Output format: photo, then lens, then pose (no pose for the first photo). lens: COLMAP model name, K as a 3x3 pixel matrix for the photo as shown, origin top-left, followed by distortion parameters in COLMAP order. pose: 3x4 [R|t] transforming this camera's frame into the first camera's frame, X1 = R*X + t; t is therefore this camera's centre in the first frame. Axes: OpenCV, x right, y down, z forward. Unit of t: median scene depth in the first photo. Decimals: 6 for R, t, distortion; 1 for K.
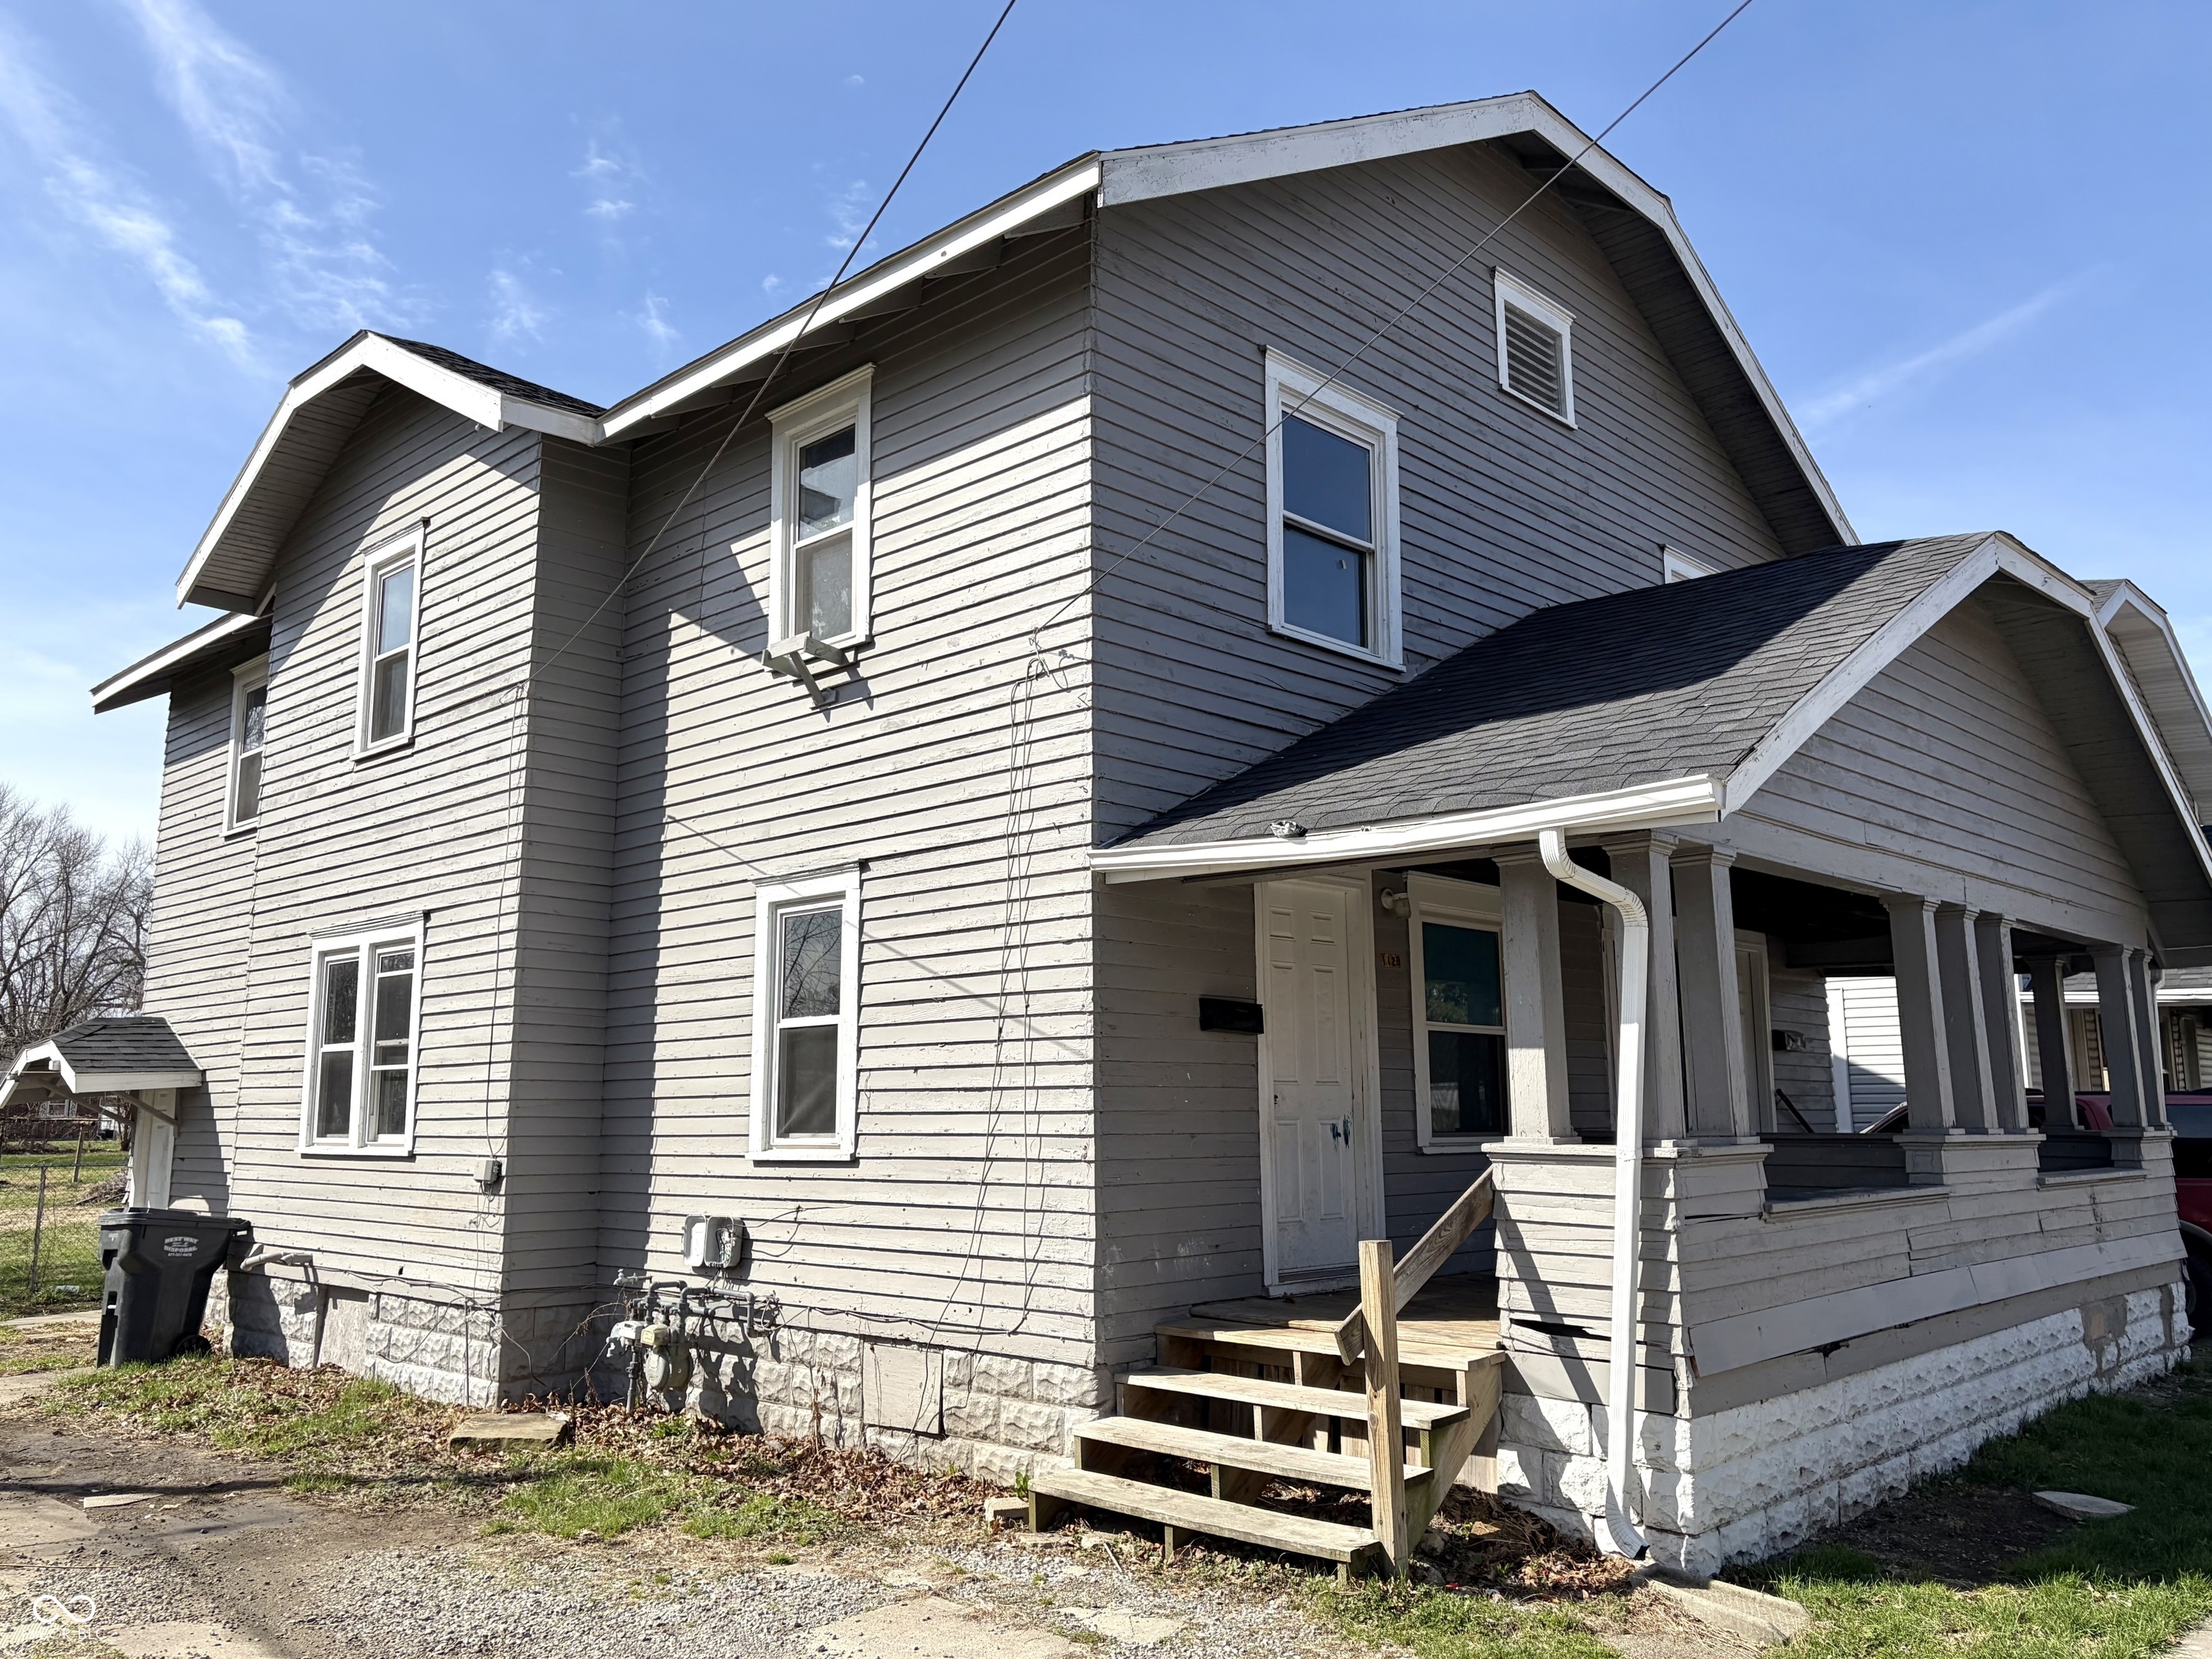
lens RADIAL K [[1698.4, 0, 1110.0], [0, 1698.4, 824.8], [0, 0, 1]] dist [0.047383, -0.003710]
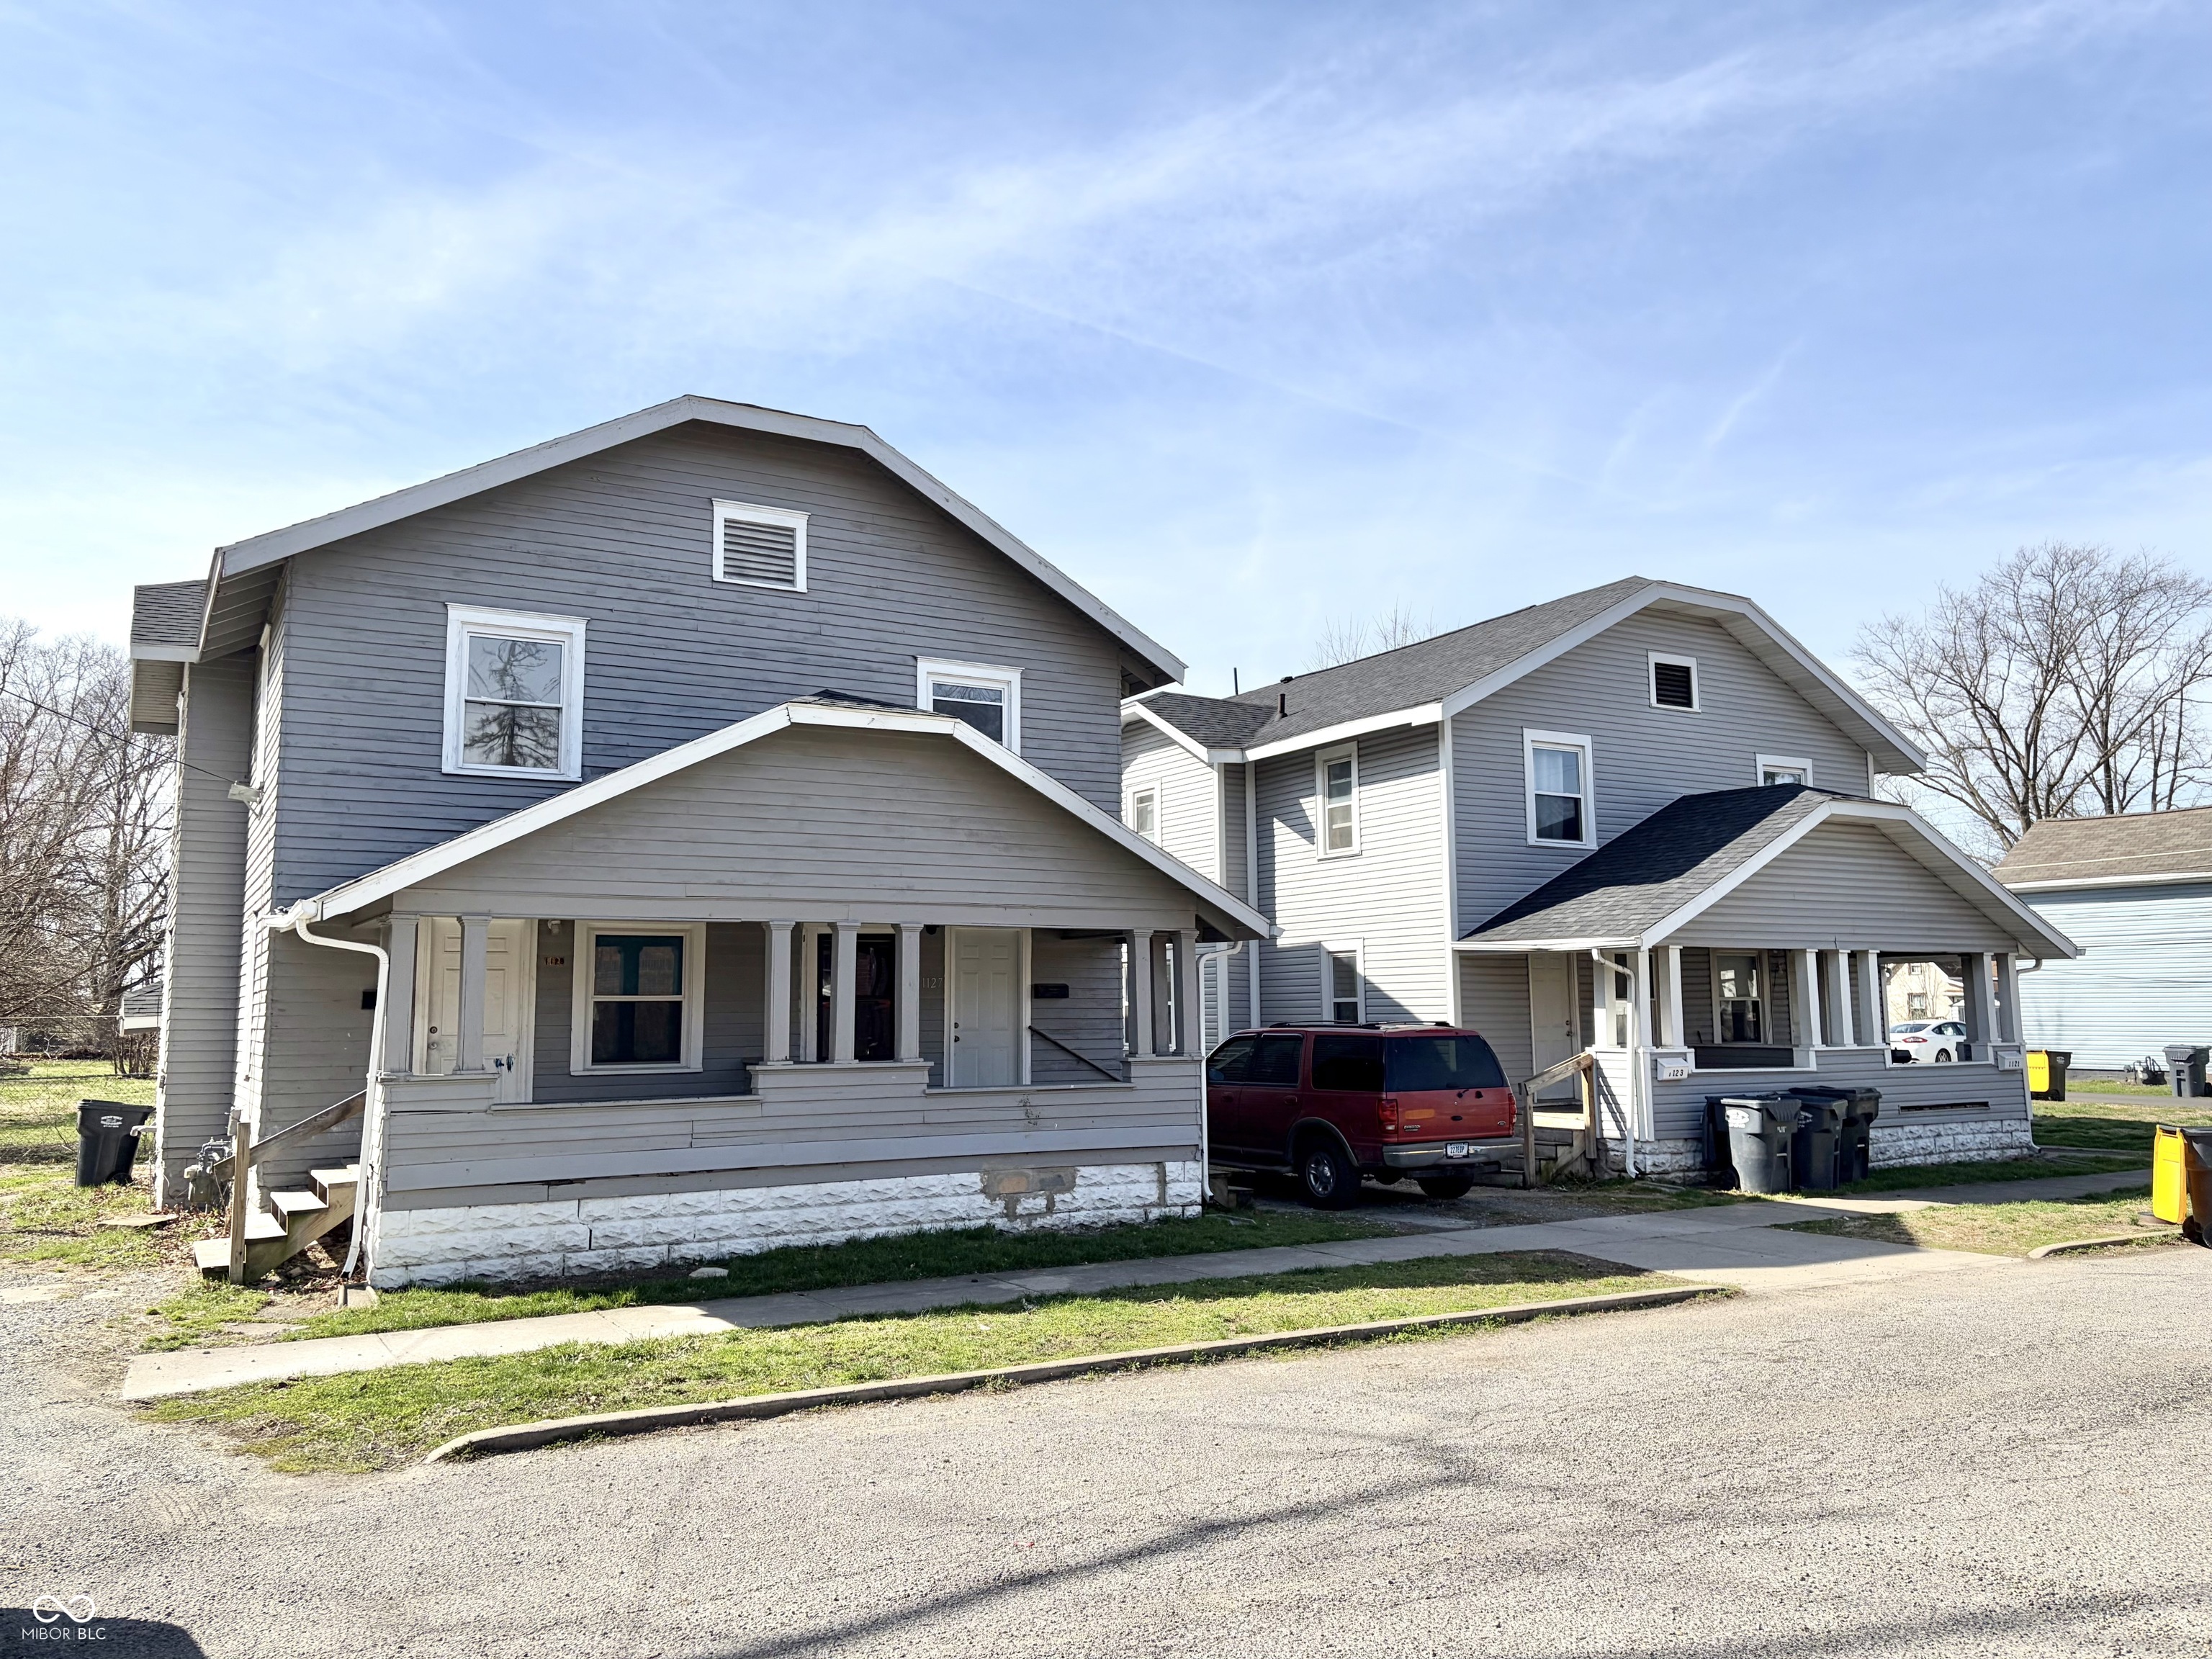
lens RADIAL K [[1698.4, 0, 1104.4], [0, 1698.4, 823.7], [0, 0, 1]] dist [0.047383, -0.003710]
pose [[0.959927, -0.031136, -0.278515, 1.093776], [0.045199, 0.997999, 0.044214, -0.098565], [0.276581, -0.055031, 0.959414, -0.426360]]
